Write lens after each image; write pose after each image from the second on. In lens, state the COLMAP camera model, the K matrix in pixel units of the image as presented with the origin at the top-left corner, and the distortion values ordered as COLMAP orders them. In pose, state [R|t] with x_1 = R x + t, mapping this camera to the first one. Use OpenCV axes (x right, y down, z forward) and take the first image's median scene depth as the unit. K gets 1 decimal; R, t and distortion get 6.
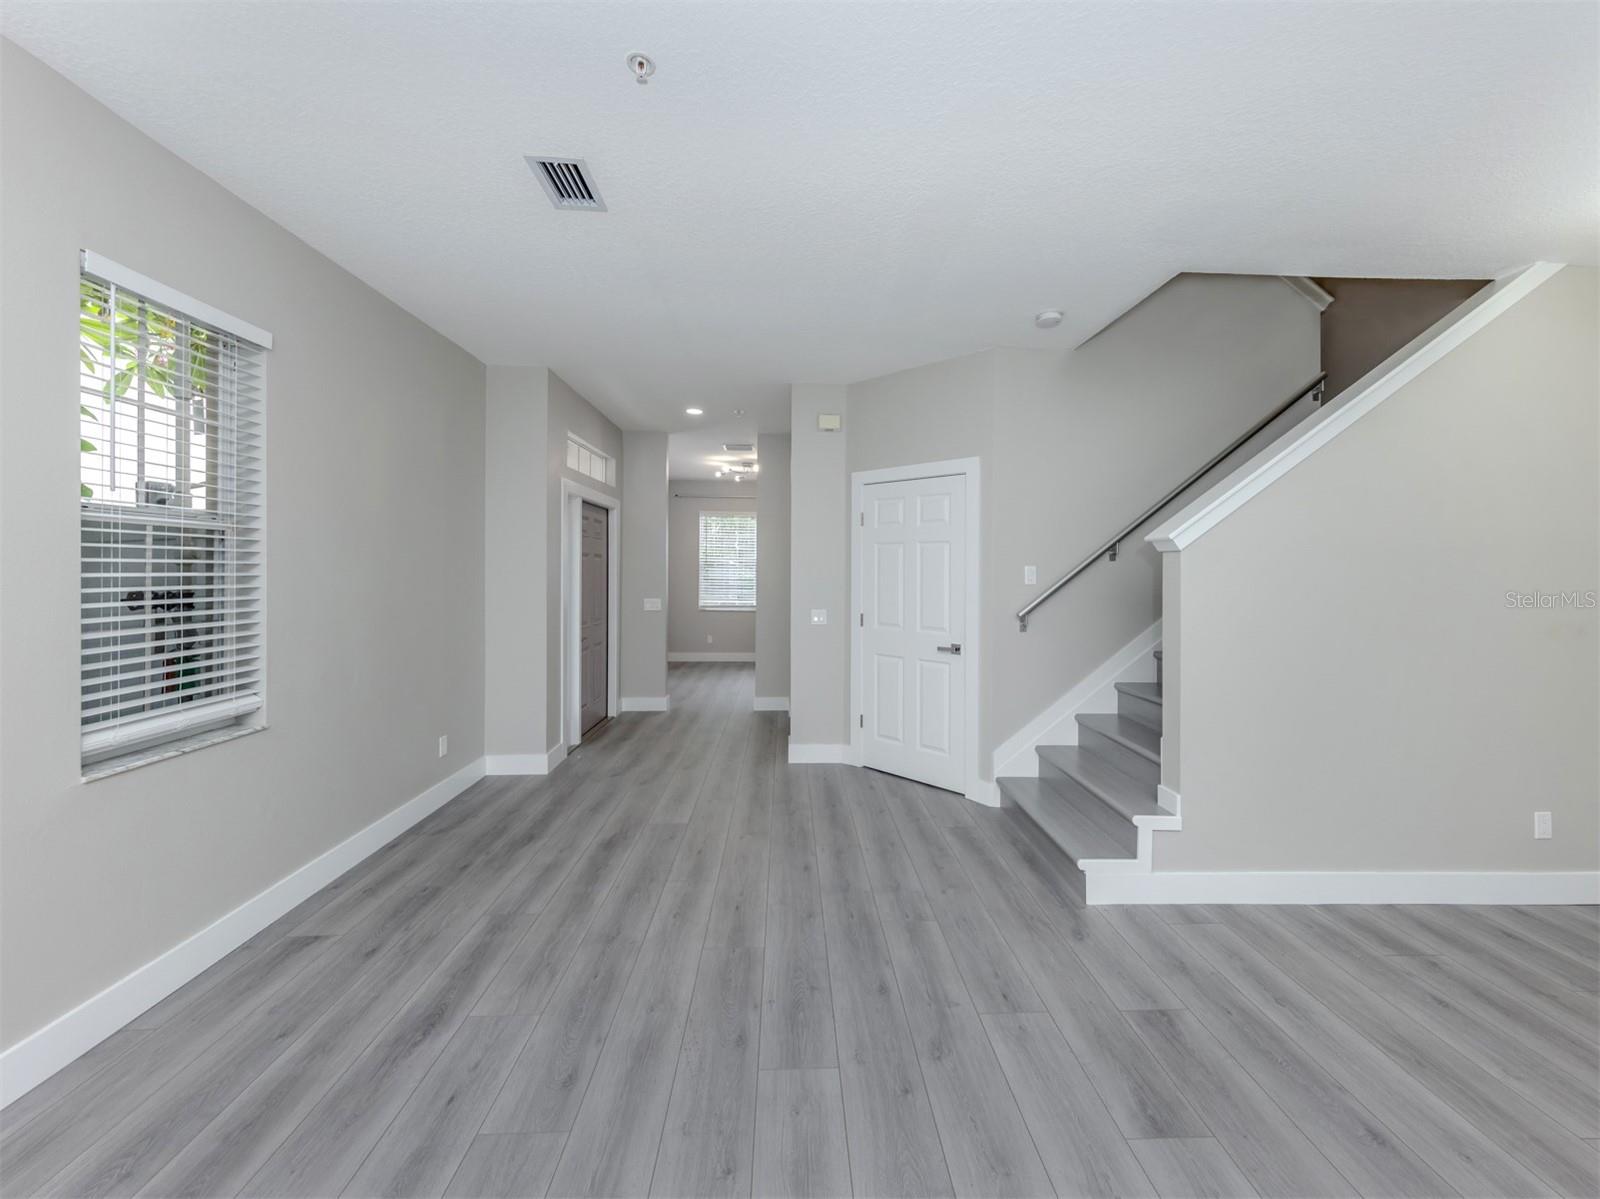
lens RADIAL K [[593.3, 0, 770.6], [0, 593.3, 567.2], [0, 0, 1]] dist [0.006690, -0.001499]
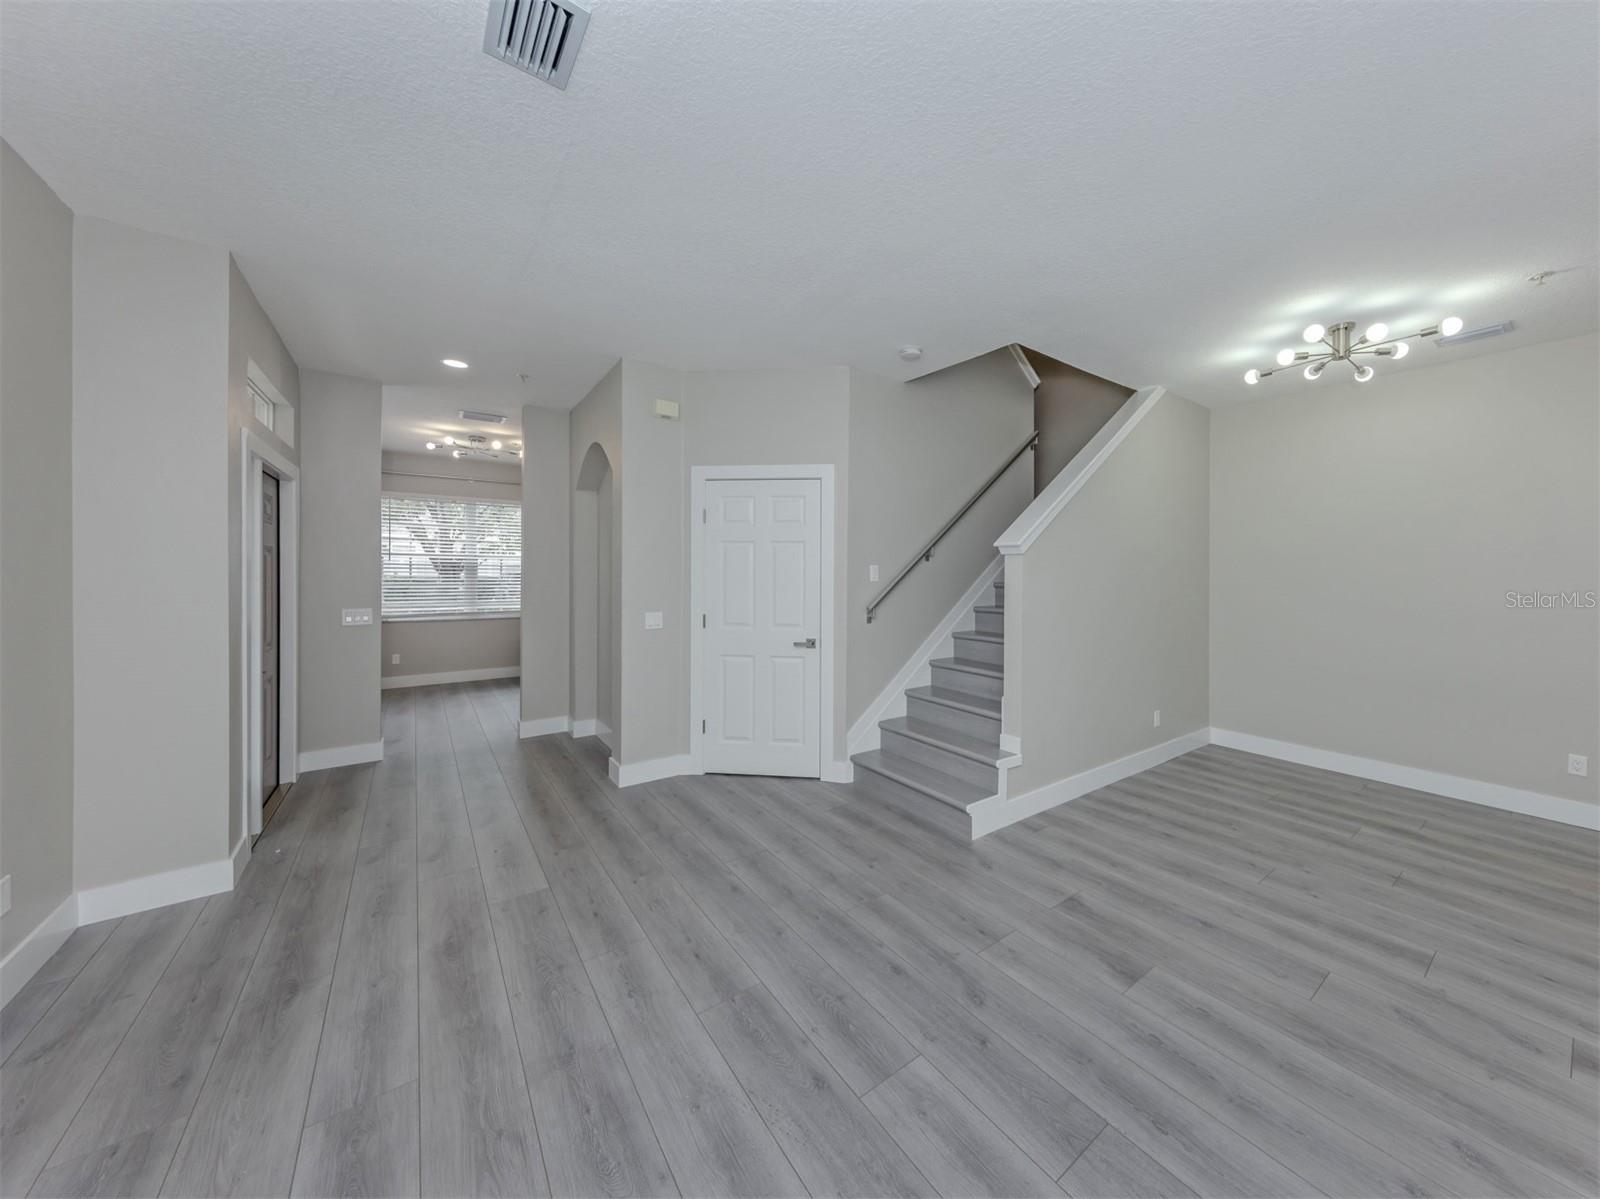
lens RADIAL K [[593.3, 0, 832.0], [0, 593.3, 568.9], [0, 0, 1]] dist [0.006690, -0.001499]
pose [[0.804877, -0.002920, 0.593435, -0.353334], [-0.001567, 0.999974, 0.007046, -0.003285], [-0.593440, -0.006601, 0.804851, 0.153158]]
